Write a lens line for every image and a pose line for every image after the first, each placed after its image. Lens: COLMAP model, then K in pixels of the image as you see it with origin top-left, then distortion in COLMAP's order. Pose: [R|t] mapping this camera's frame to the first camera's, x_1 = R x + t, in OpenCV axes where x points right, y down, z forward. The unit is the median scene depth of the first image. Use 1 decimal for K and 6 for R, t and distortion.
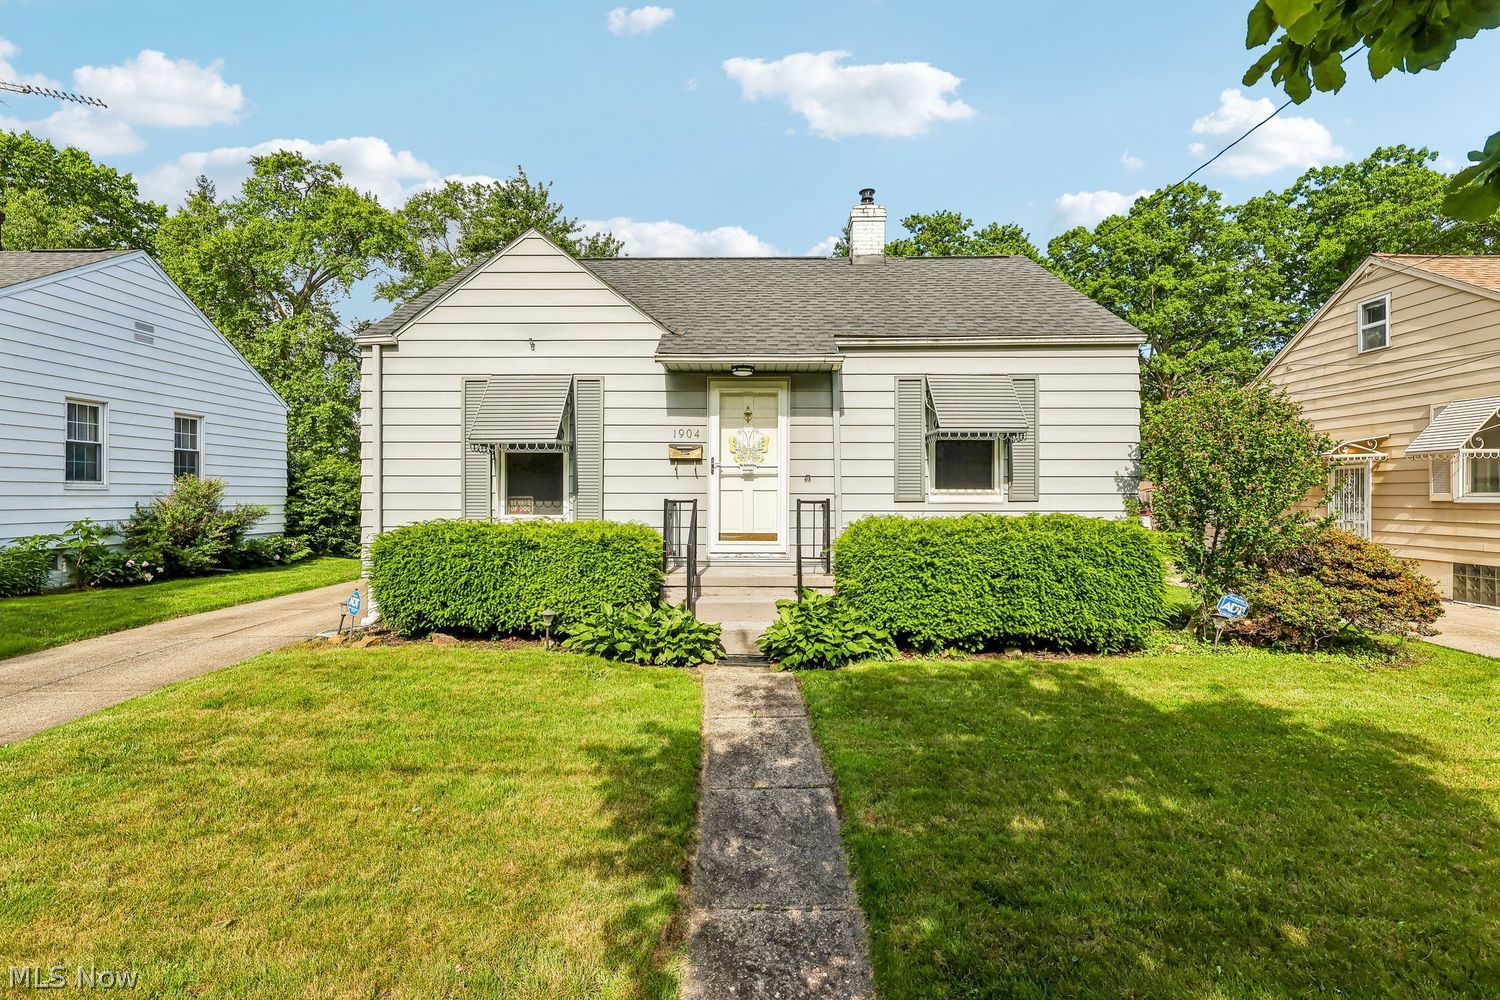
lens RADIAL K [[700.0, 0, 749.9], [0, 700.0, 497.7], [0, 0, 1]] dist [-0.000718, -0.000437]
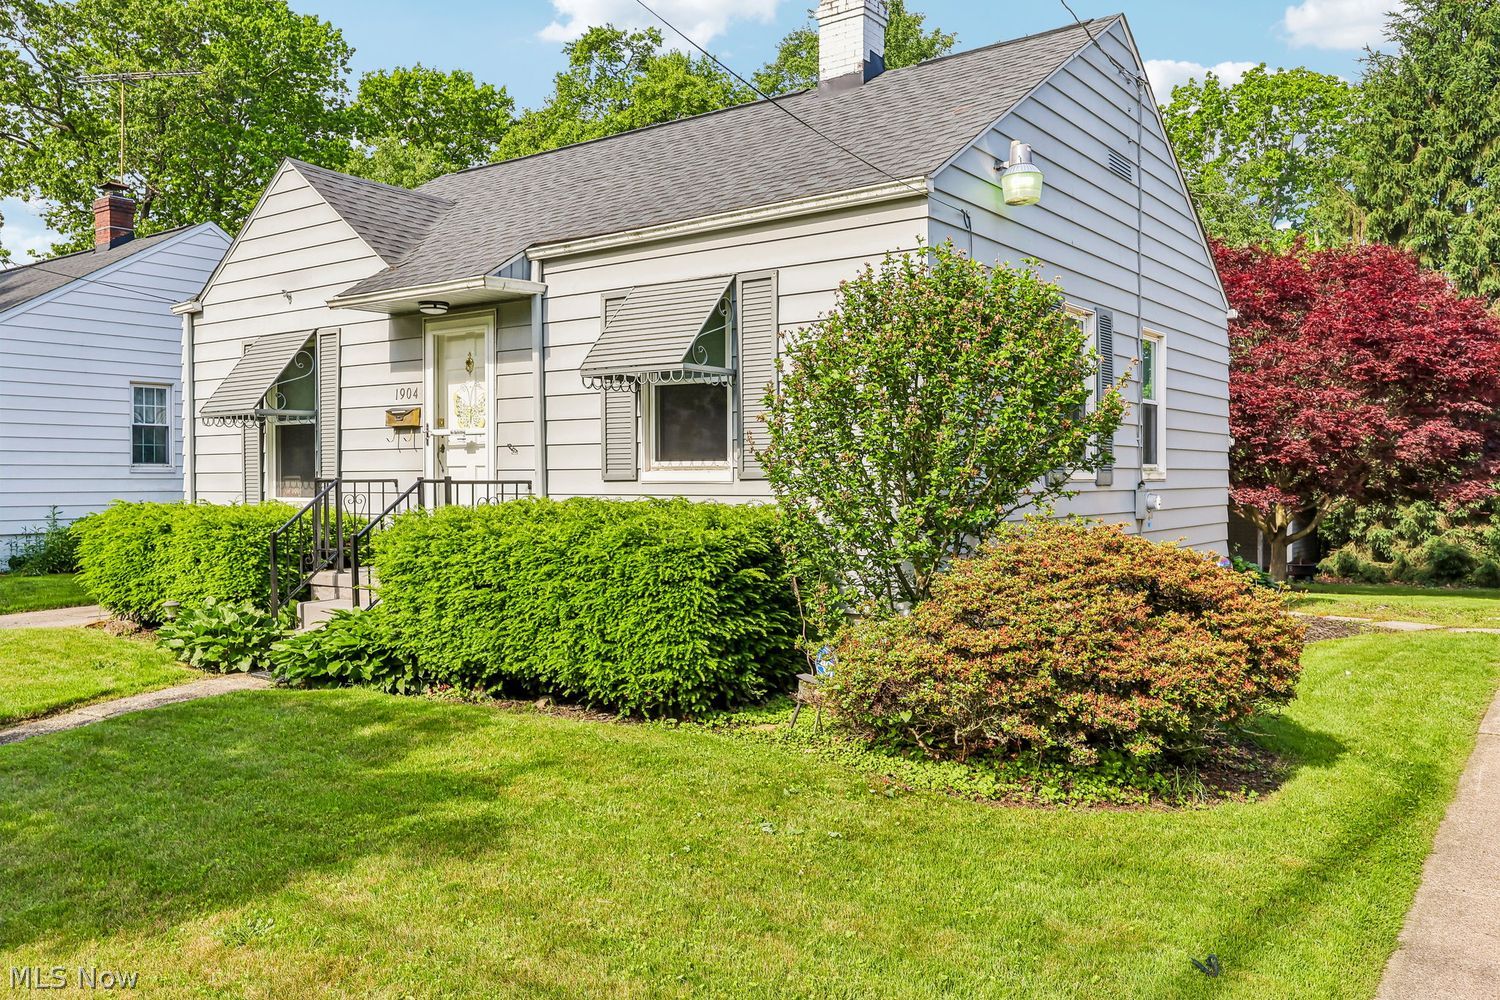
lens RADIAL K [[1192.6, 0, 750.0], [0, 1192.6, 497.1], [0, 0, 1]] dist [-0.004575, -0.003055]
pose [[0.814681, 0.004284, -0.579894, 0.981911], [0.003208, 0.999924, 0.011894, 0.008160], [0.579901, -0.011550, 0.814605, 0.147305]]
